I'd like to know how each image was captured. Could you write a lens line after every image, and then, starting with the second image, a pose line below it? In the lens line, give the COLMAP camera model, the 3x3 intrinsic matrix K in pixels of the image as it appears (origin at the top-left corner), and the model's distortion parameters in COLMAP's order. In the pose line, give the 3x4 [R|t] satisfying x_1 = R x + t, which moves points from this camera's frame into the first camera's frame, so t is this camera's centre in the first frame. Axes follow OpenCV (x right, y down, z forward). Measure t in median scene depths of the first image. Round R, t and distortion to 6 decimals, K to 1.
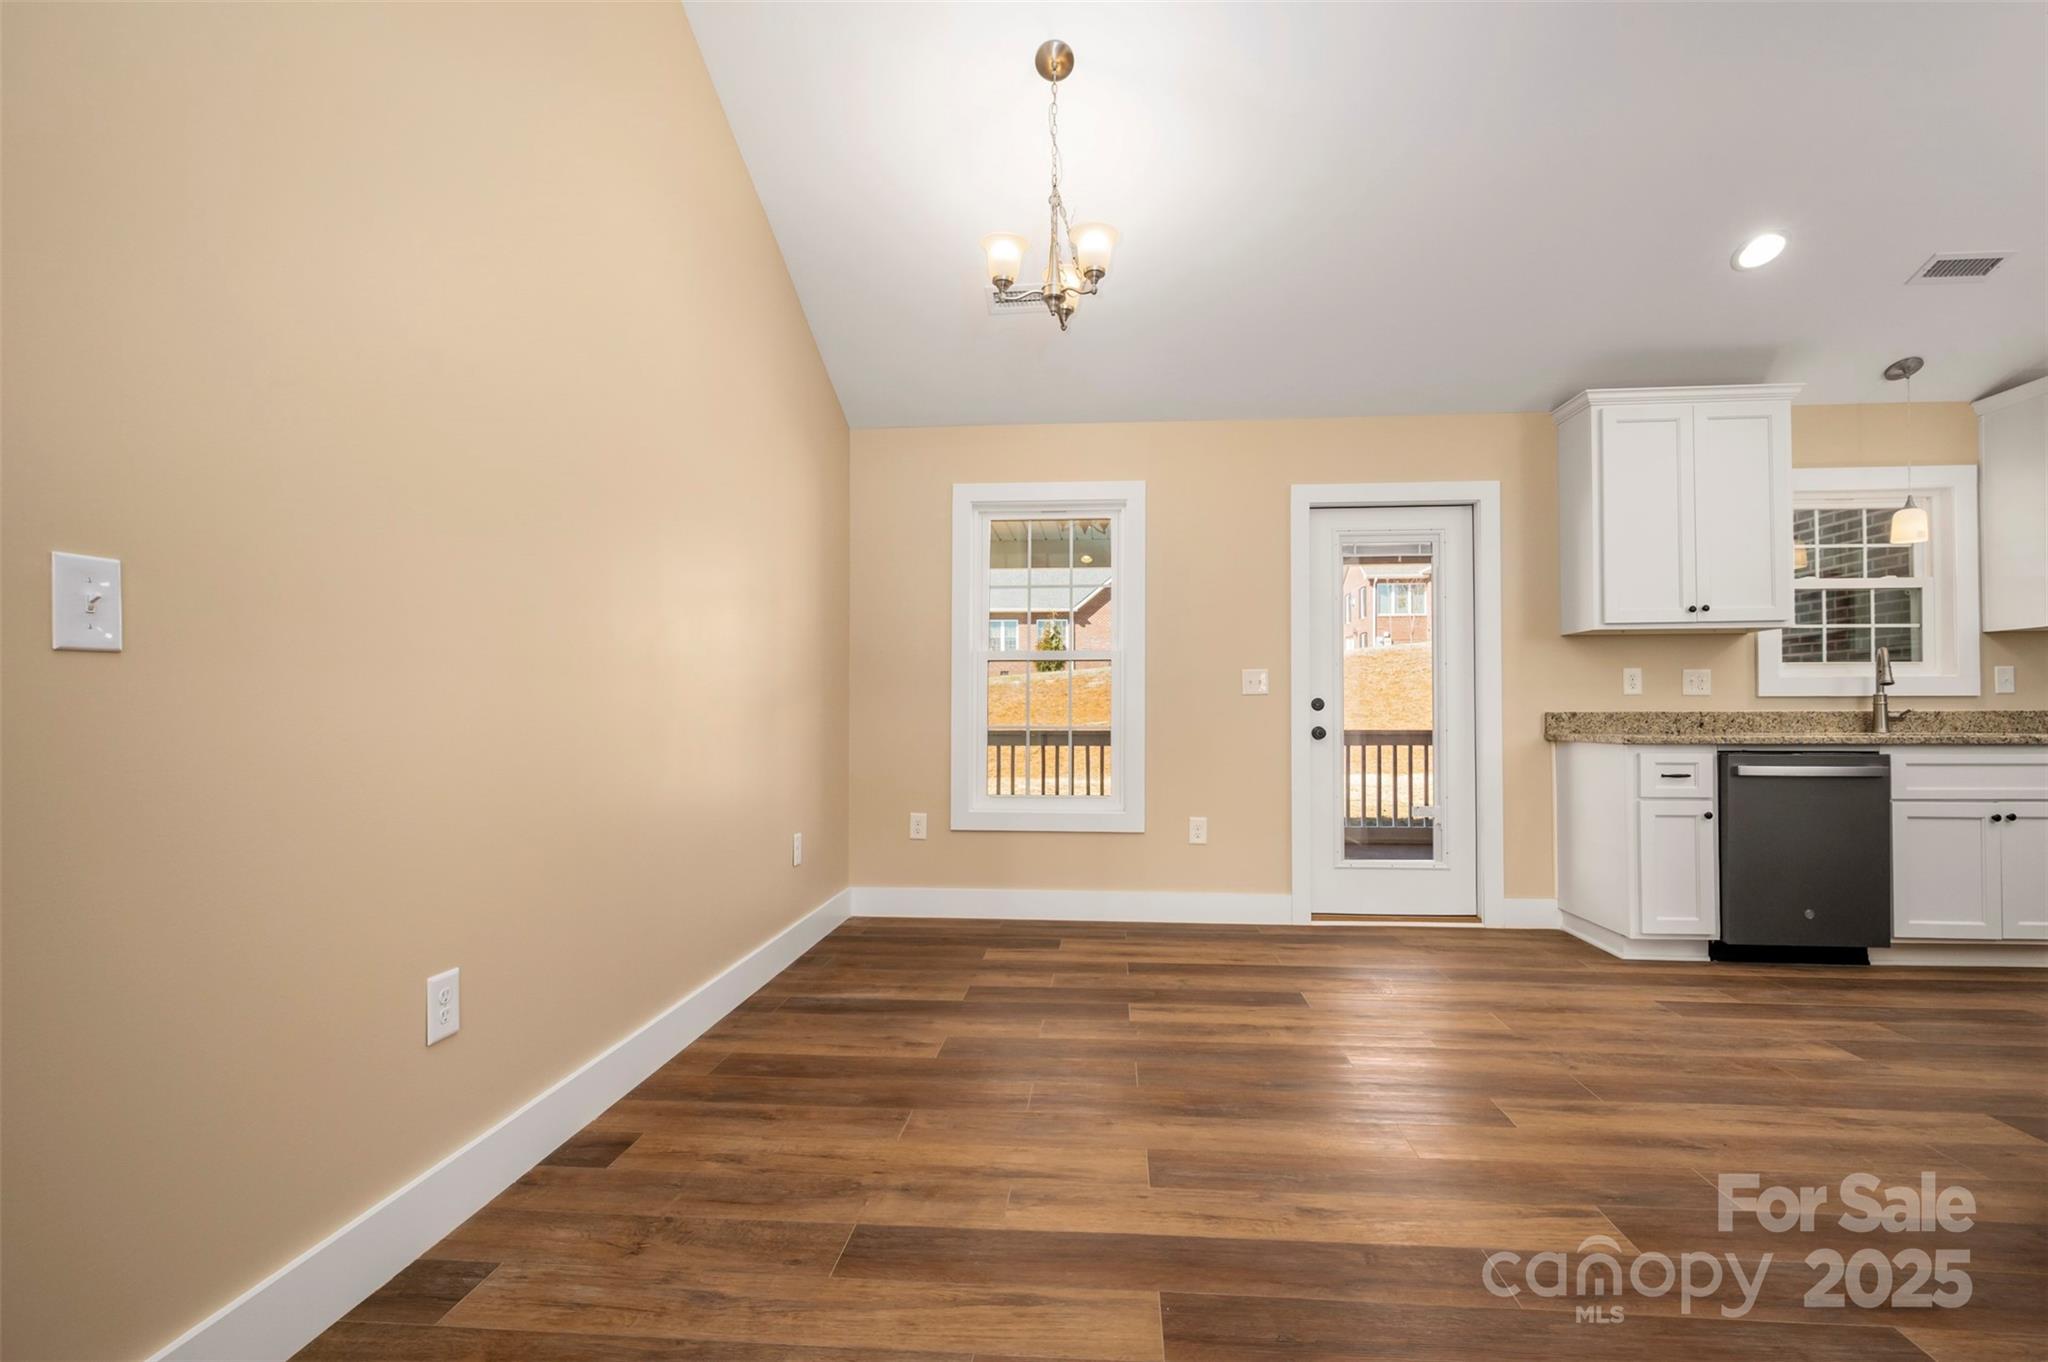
lens RADIAL K [[922.6, 0, 1029.9], [0, 922.6, 697.3], [0, 0, 1]] dist [-0.002470, -0.000562]
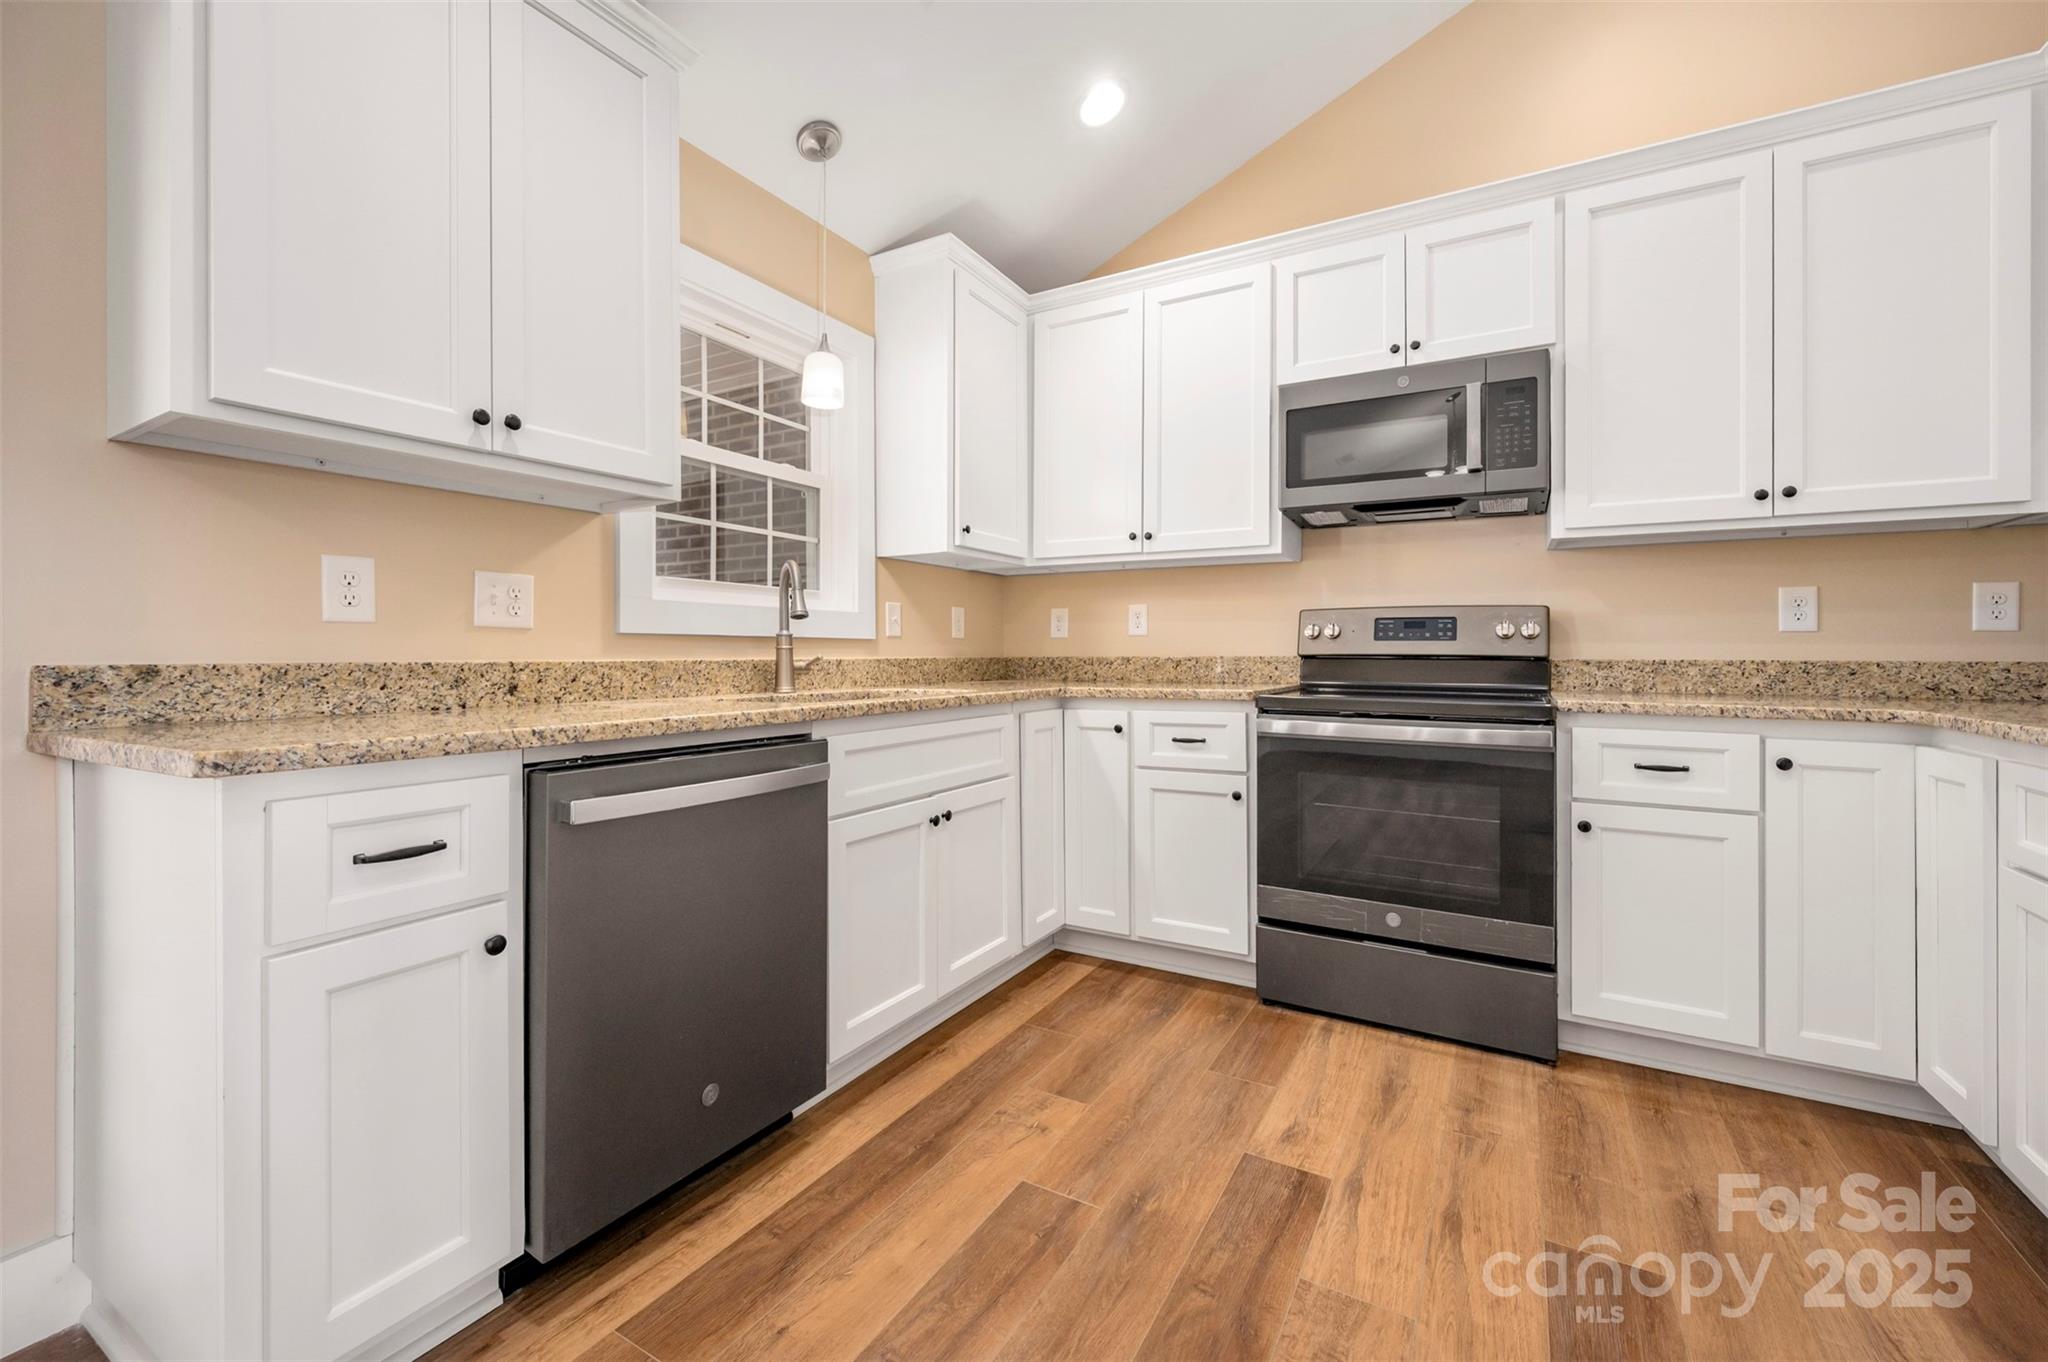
lens RADIAL K [[827.2, 0, 1038.4], [0, 827.2, 652.4], [0, 0, 1]] dist [-0.000684, 0.000010]
pose [[0.420007, 0.004028, 0.907512, 0.497705], [-0.011494, 0.999934, 0.000881, 0.008070], [-0.907448, -0.010802, 0.420025, 0.627976]]
